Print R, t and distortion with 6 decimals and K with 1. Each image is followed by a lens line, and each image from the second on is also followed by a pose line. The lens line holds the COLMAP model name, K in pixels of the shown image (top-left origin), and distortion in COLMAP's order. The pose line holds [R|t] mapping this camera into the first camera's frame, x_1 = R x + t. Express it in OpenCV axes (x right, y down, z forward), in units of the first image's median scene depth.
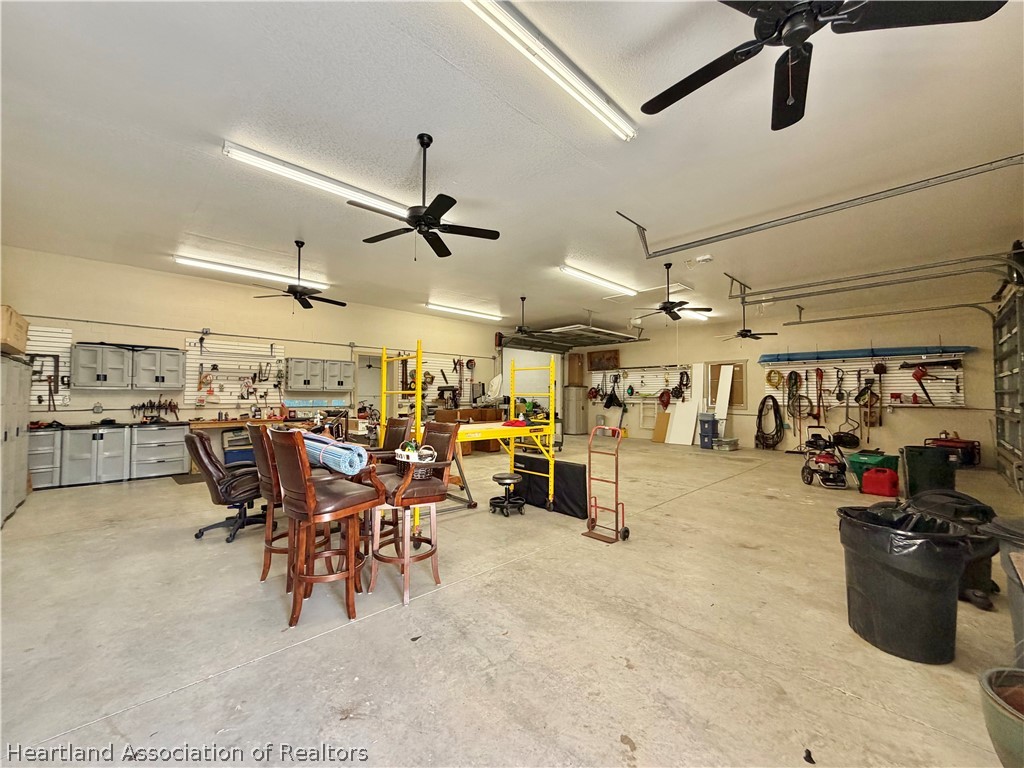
lens RADIAL K [[407.9, 0, 513.7], [0, 407.9, 384.6], [0, 0, 1]] dist [0.001909, -0.001276]
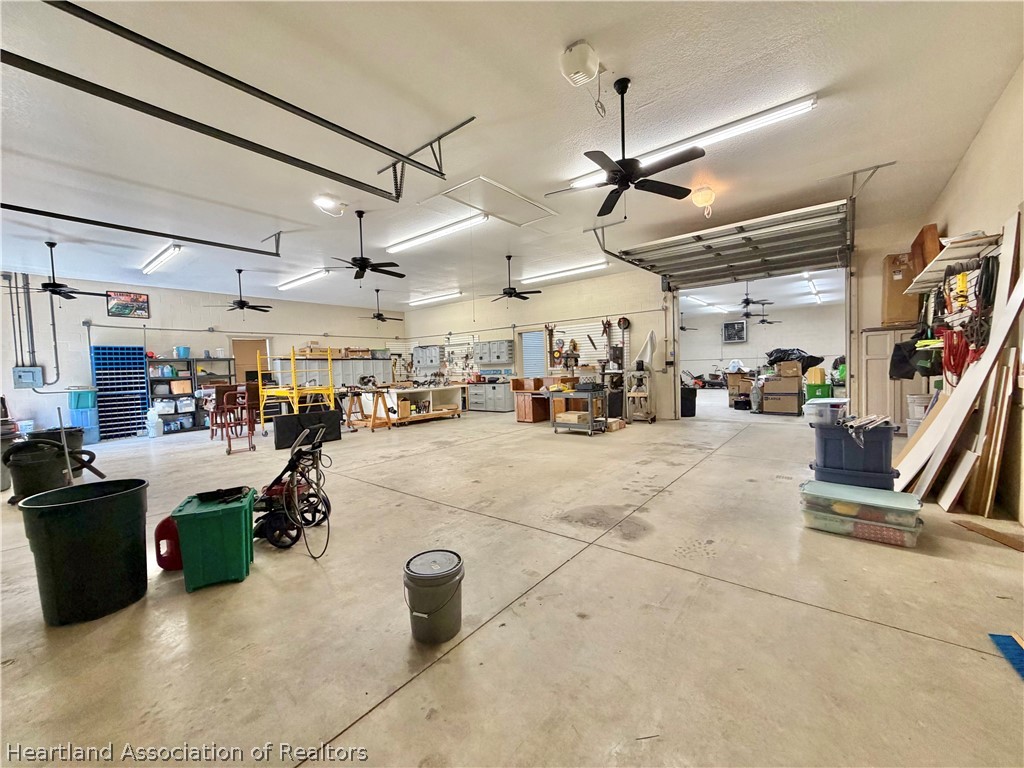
lens RADIAL K [[407.9, 0, 514.3], [0, 407.9, 386.2], [0, 0, 1]] dist [0.001909, -0.001276]
pose [[0.130409, 0.025539, -0.991131, 0.972608], [0.057423, 0.997796, 0.033266, 0.053996], [0.989796, -0.061252, 0.128655, 0.905203]]
